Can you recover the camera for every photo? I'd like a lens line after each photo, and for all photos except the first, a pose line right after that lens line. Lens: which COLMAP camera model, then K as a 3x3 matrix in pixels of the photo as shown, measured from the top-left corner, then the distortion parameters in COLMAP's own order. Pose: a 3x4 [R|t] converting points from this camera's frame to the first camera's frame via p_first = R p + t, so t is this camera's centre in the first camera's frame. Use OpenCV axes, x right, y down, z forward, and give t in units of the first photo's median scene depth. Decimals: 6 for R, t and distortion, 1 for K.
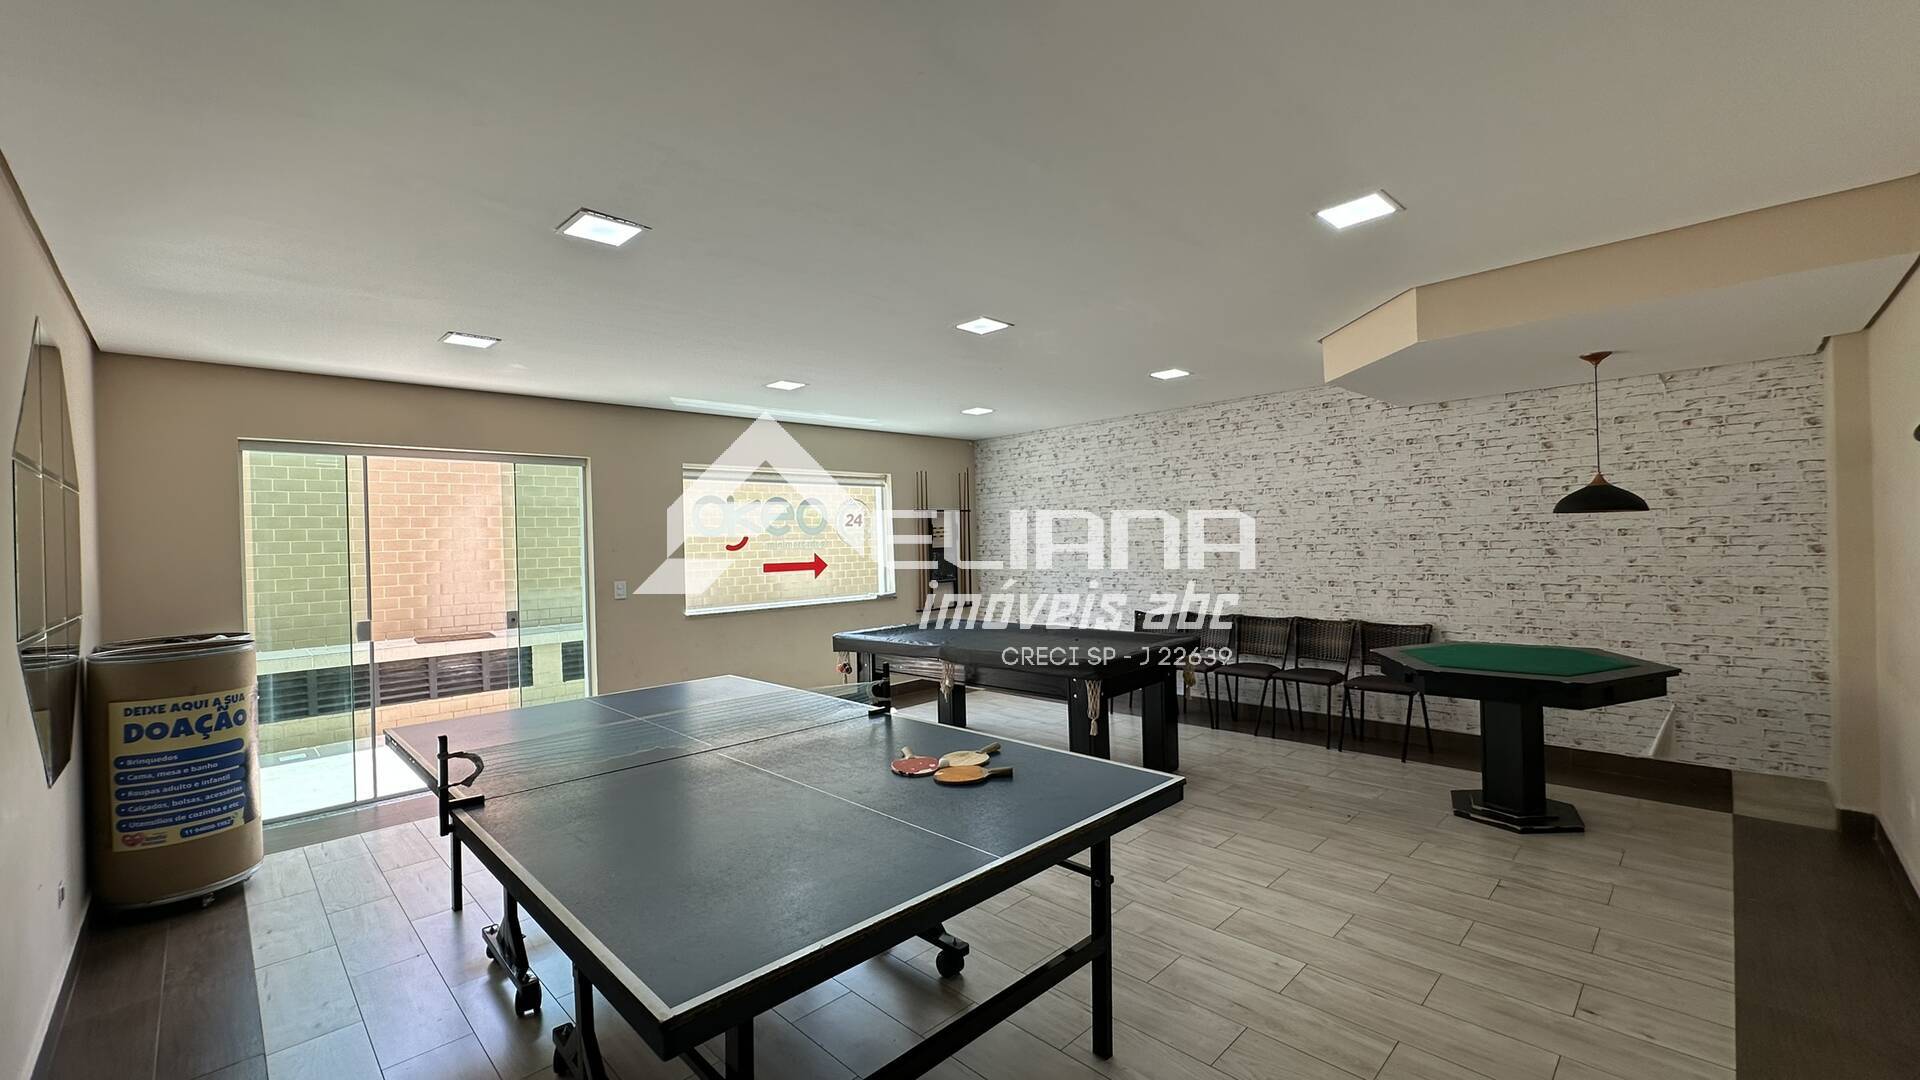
lens RADIAL K [[763.5, 0, 954.0], [0, 763.5, 542.6], [0, 0, 1]] dist [-0.005032, -0.000072]
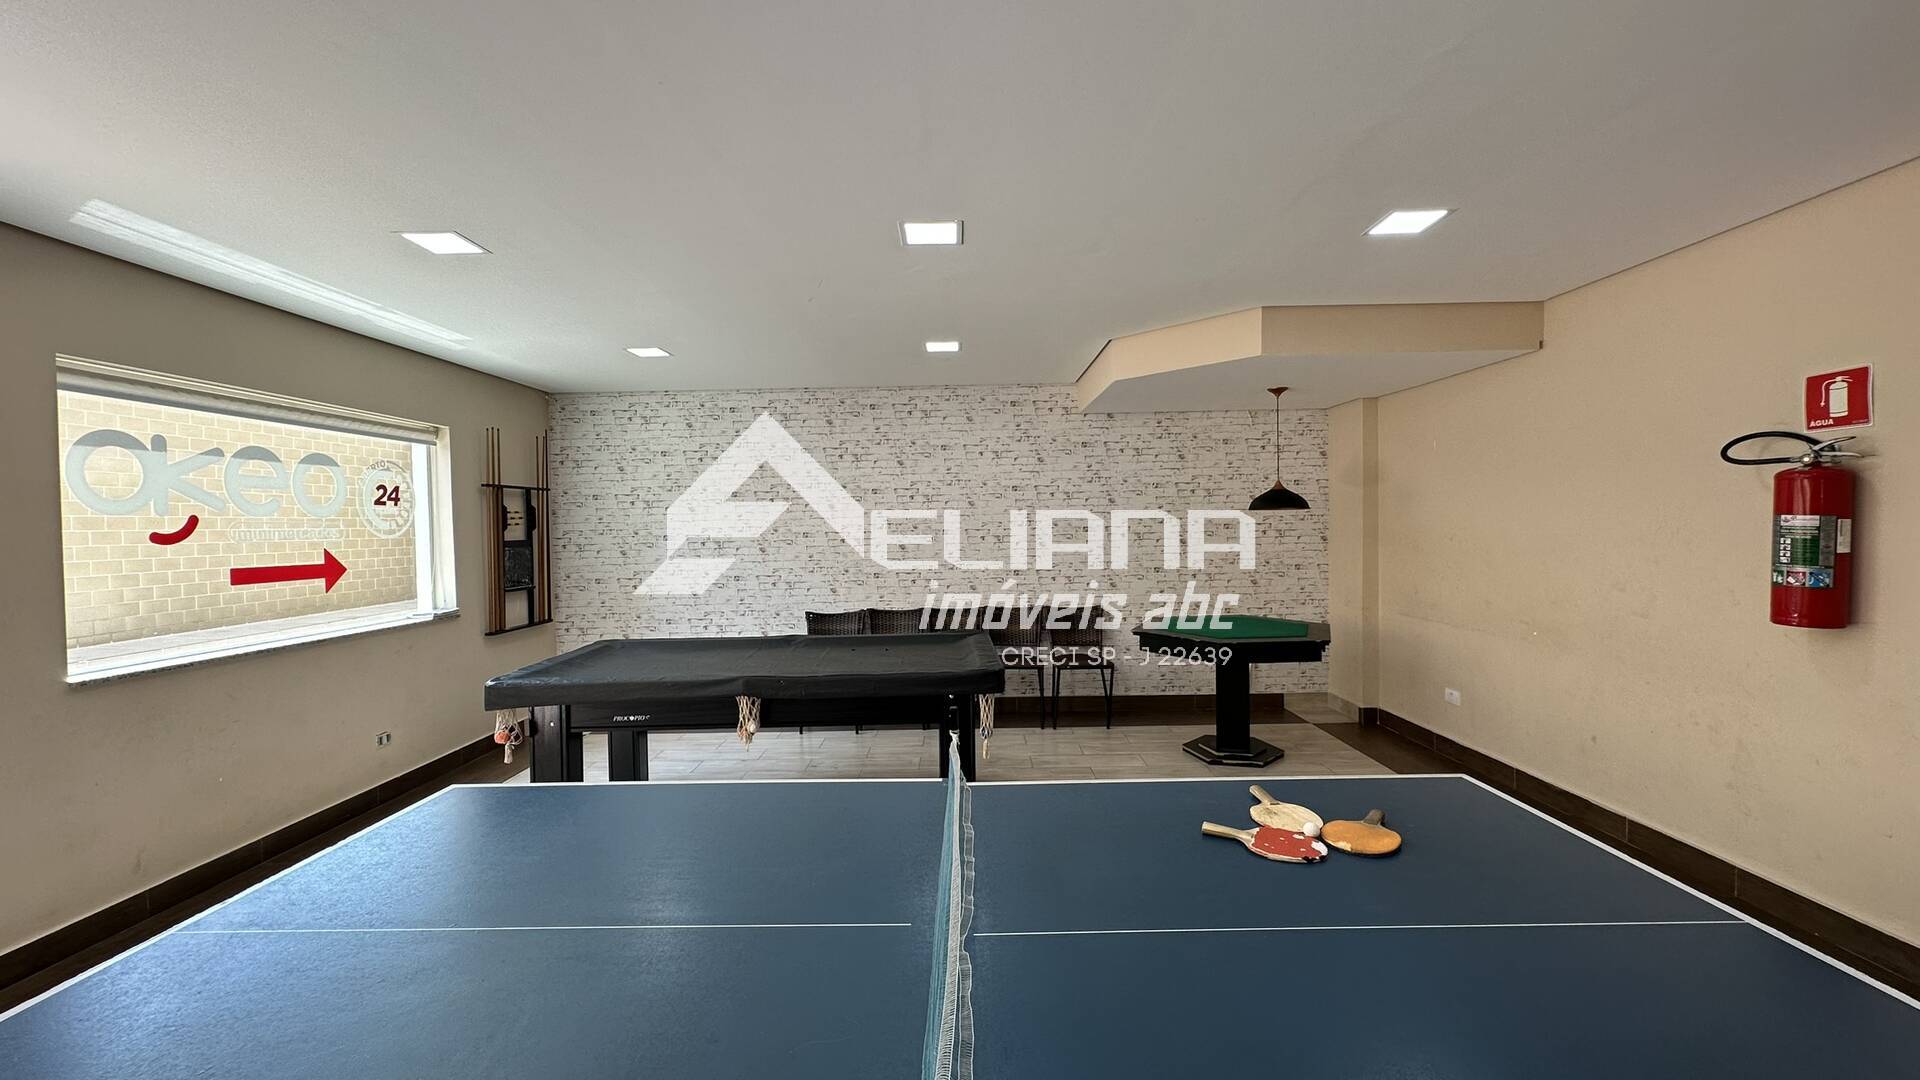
lens RADIAL K [[763.5, 0, 954.0], [0, 763.5, 542.6], [0, 0, 1]] dist [-0.005032, -0.000072]
pose [[0.703646, -0.001007, 0.710550, -0.342833], [-0.000065, 0.999999, 0.001482, 0.010912], [-0.710550, -0.001089, 0.703646, 0.341987]]
